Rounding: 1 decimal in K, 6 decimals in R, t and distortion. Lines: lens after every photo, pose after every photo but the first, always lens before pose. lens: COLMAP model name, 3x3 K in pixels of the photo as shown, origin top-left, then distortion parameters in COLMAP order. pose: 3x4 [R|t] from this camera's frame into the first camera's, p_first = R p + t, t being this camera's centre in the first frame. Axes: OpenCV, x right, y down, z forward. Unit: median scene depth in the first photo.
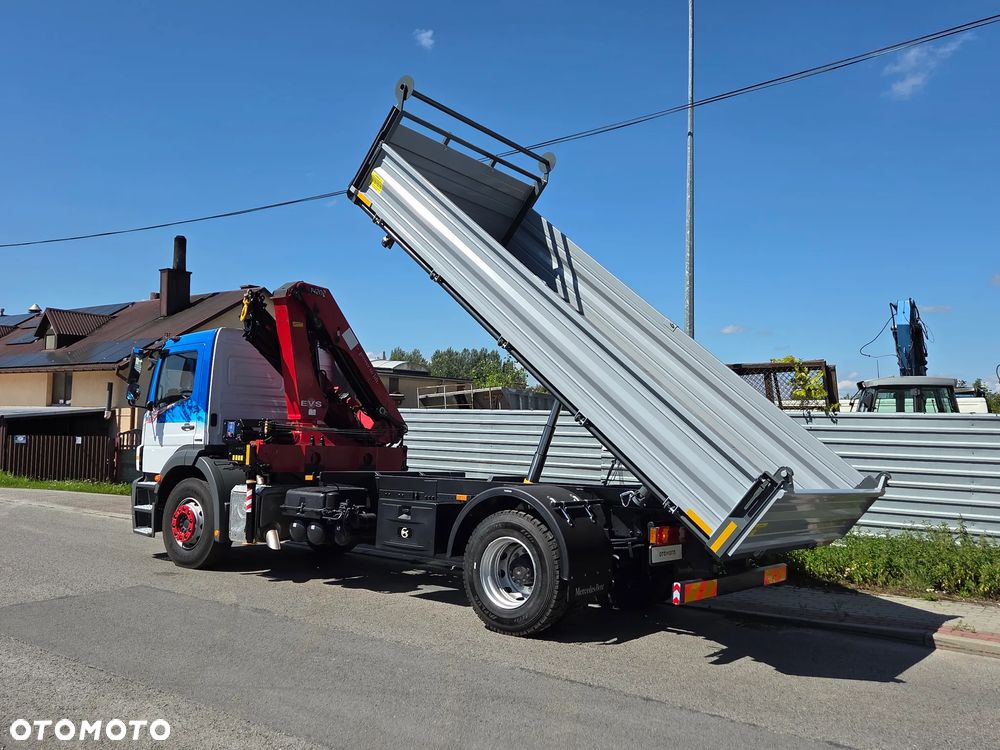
lens RADIAL K [[892.4, 0, 510.9], [0, 892.4, 370.6], [0, 0, 1]] dist [0.069605, -0.045613]
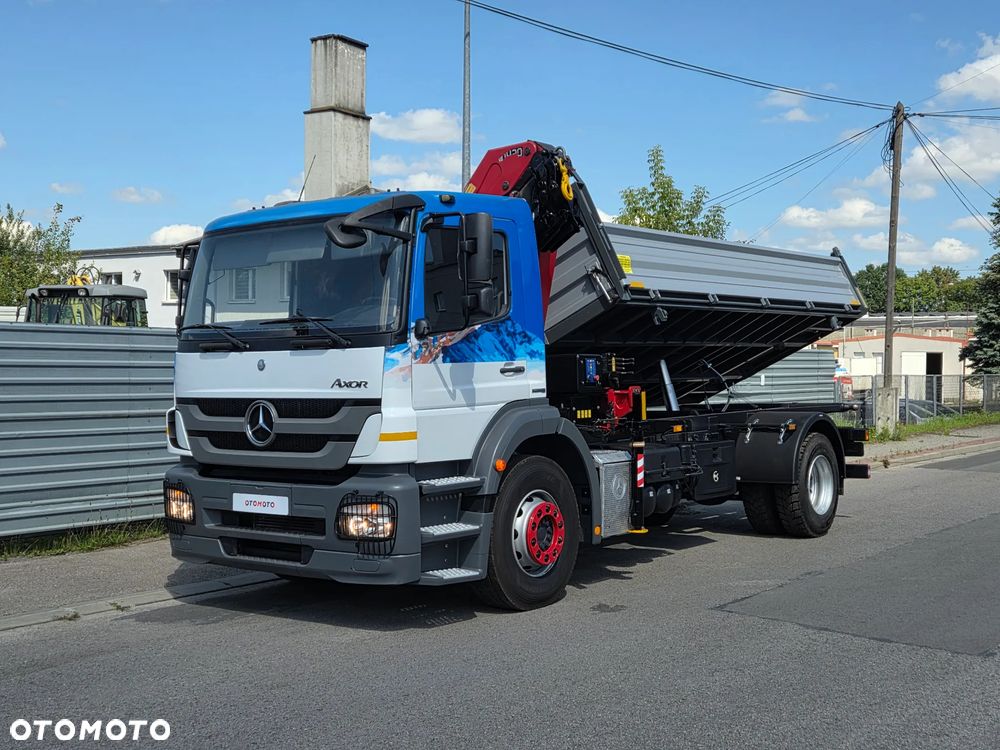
lens RADIAL K [[1215.1, 0, 499.1], [0, 1215.1, 380.0], [0, 0, 1]] dist [0.077400, 0.000000]
pose [[-0.002511, -0.036929, 0.999315, -1.150857], [-0.068718, 0.996962, 0.036670, 0.042902], [-0.997633, -0.068578, -0.005042, 1.037090]]
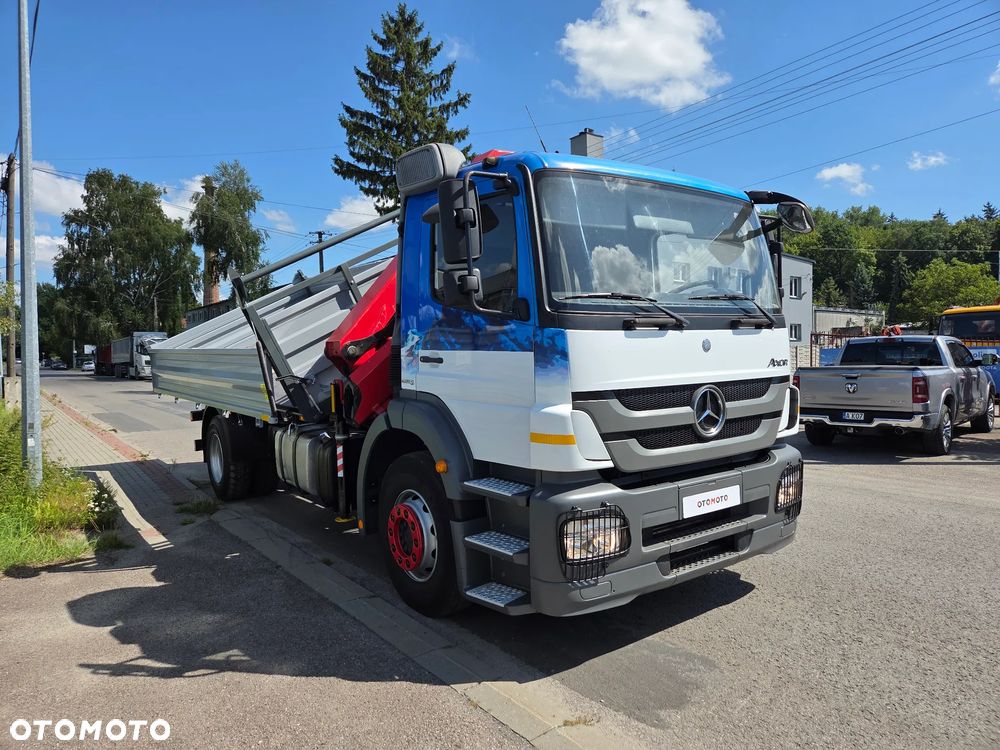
lens RADIAL K [[671.9, 0, 502.3], [0, 671.9, 370.2], [0, 0, 1]] dist [0.067064, -0.056698]
pose [[-0.961477, -0.017320, 0.274338, -0.390351], [-0.027764, 0.999028, -0.034232, 0.100840], [-0.273478, -0.040530, -0.961024, 1.568568]]
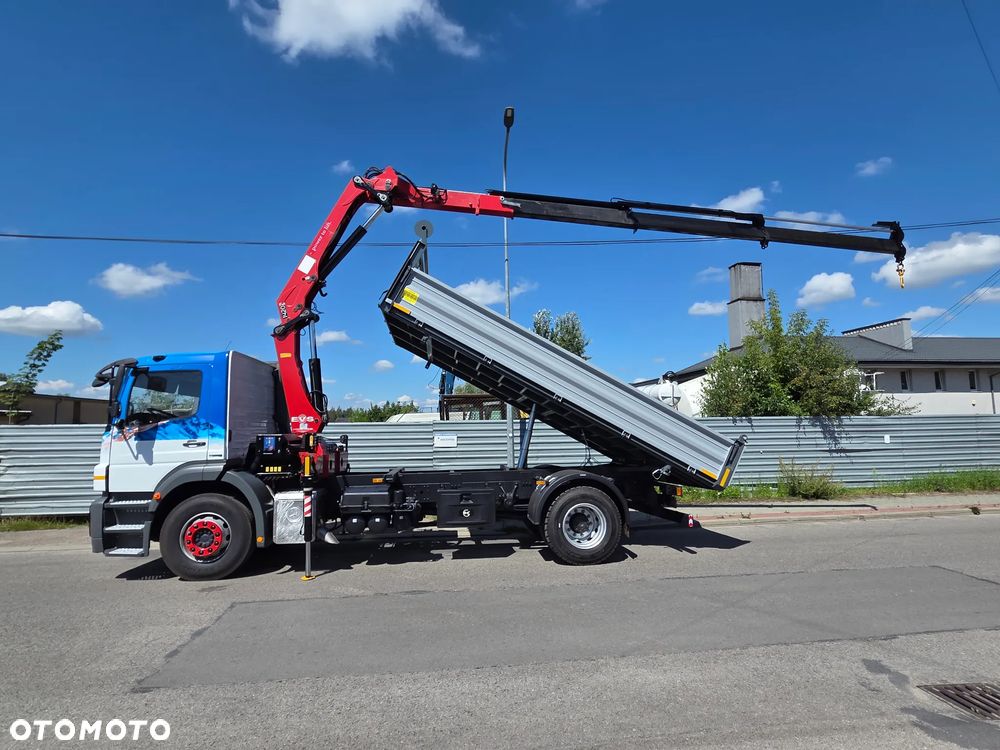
lens RADIAL K [[517.2, 0, 503.4], [0, 517.2, 380.3], [0, 0, 1]] dist [-0.010249, 0.007092]
pose [[0.711541, 0.035005, 0.701772, -0.539456], [-0.018064, 0.999339, -0.031533, 0.001579], [-0.702412, 0.009760, 0.711704, 0.329336]]
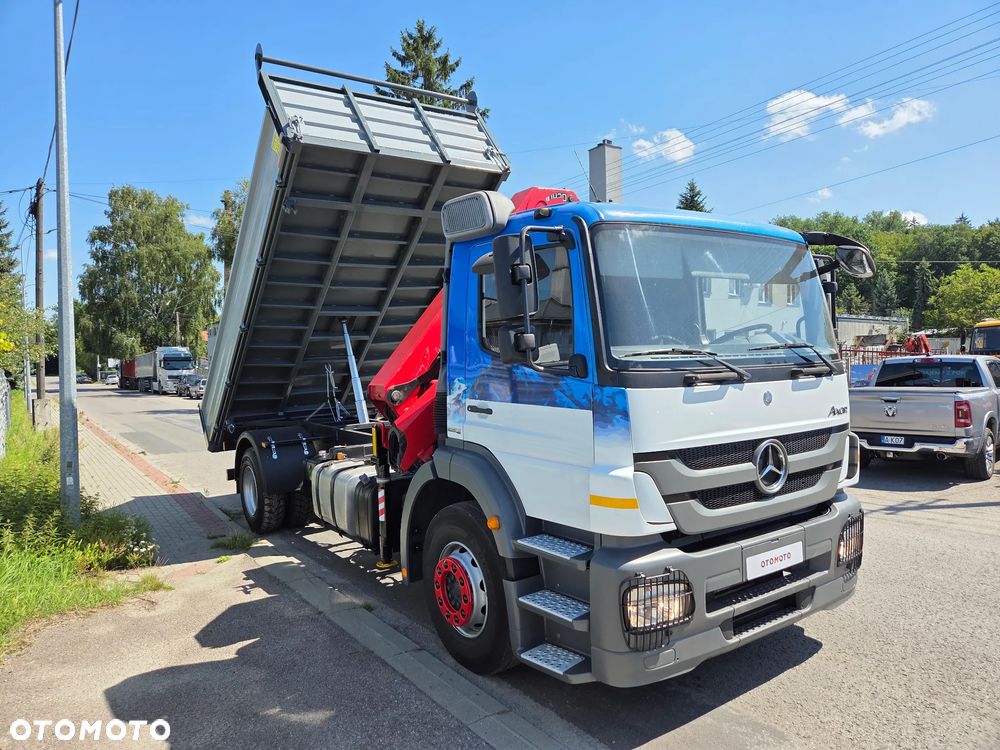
lens RADIAL K [[671.9, 0, 501.3], [0, 671.9, 374.3], [0, 0, 1]] dist [0.067064, -0.056698]
pose [[-0.954418, -0.009061, 0.298336, -0.368546], [-0.022018, 0.998953, -0.040098, 0.076393], [-0.297660, -0.044839, -0.953618, 1.566402]]
